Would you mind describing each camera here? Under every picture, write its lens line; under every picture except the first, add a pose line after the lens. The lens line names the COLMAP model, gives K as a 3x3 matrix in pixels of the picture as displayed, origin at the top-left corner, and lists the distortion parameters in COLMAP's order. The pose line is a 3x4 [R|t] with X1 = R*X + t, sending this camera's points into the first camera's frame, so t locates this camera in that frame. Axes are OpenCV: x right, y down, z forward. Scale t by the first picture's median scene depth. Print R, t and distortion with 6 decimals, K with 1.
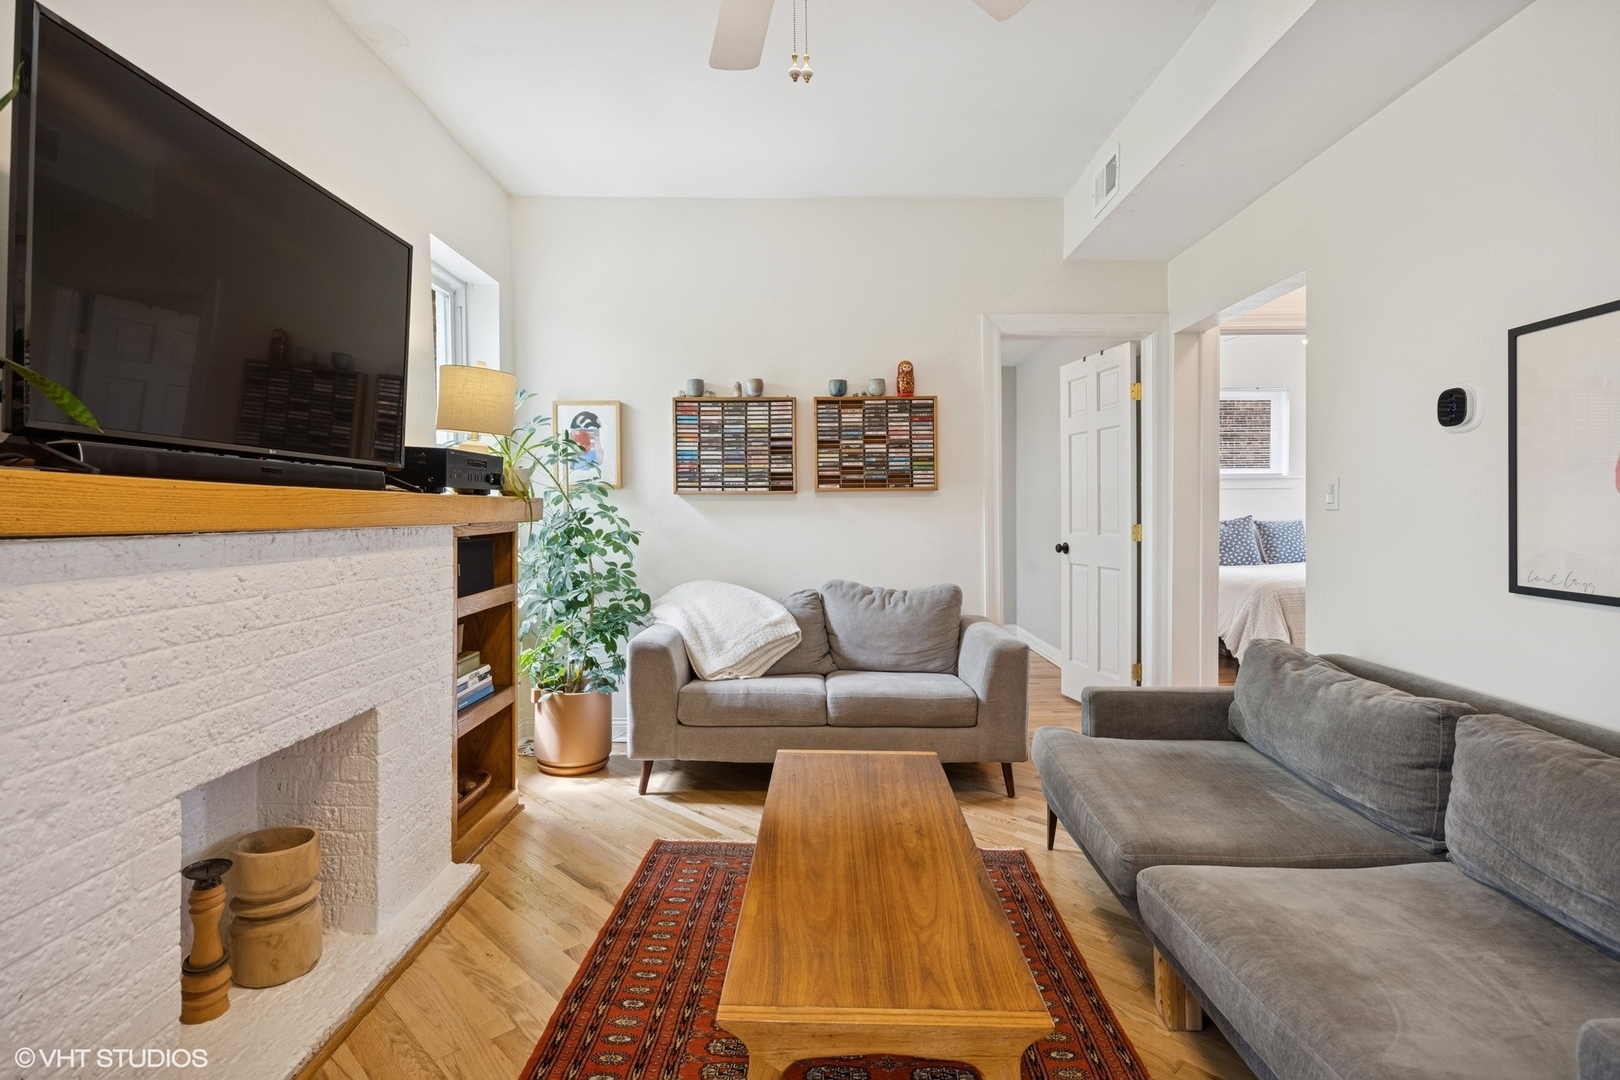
lens RADIAL K [[805.2, 0, 816.2], [0, 805.2, 528.1], [0, 0, 1]] dist [-0.004766, -0.000889]
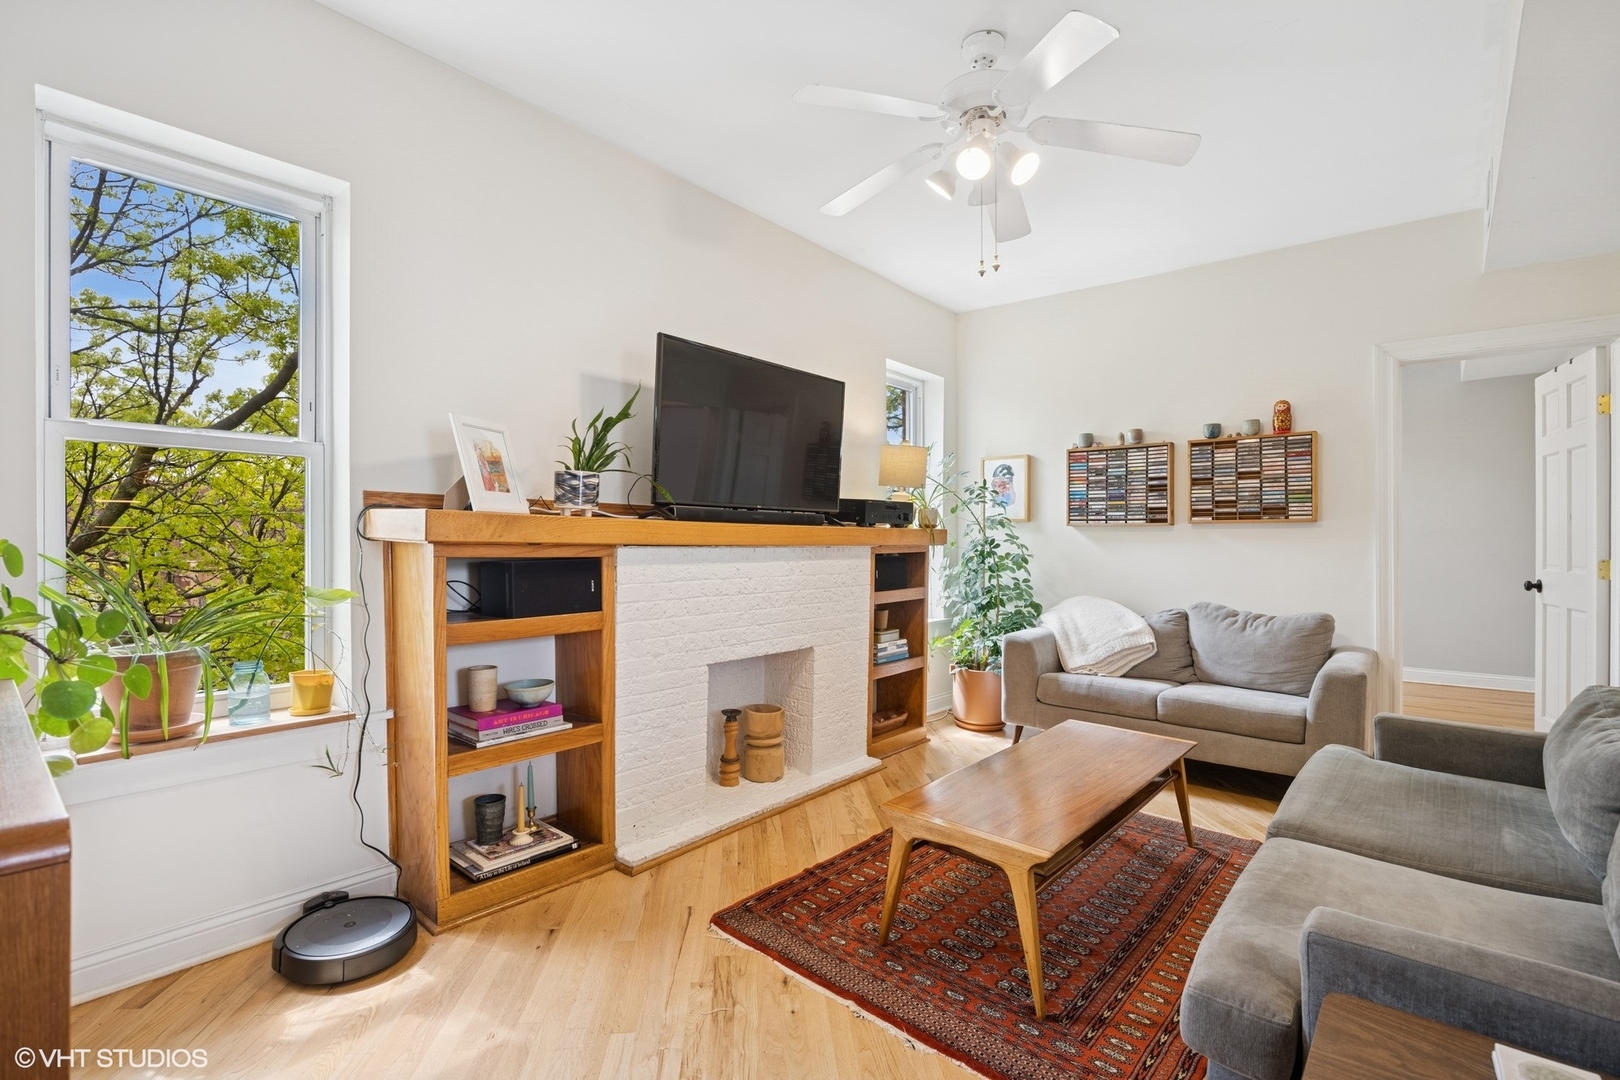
lens RADIAL K [[747.6, 0, 819.6], [0, 747.6, 536.8], [0, 0, 1]] dist [-0.001330, 0.000245]
pose [[0.768088, 0.007425, -0.640301, 0.290107], [-0.023191, 0.999599, -0.016227, 0.002682], [0.639924, 0.027312, 0.767953, -0.151160]]
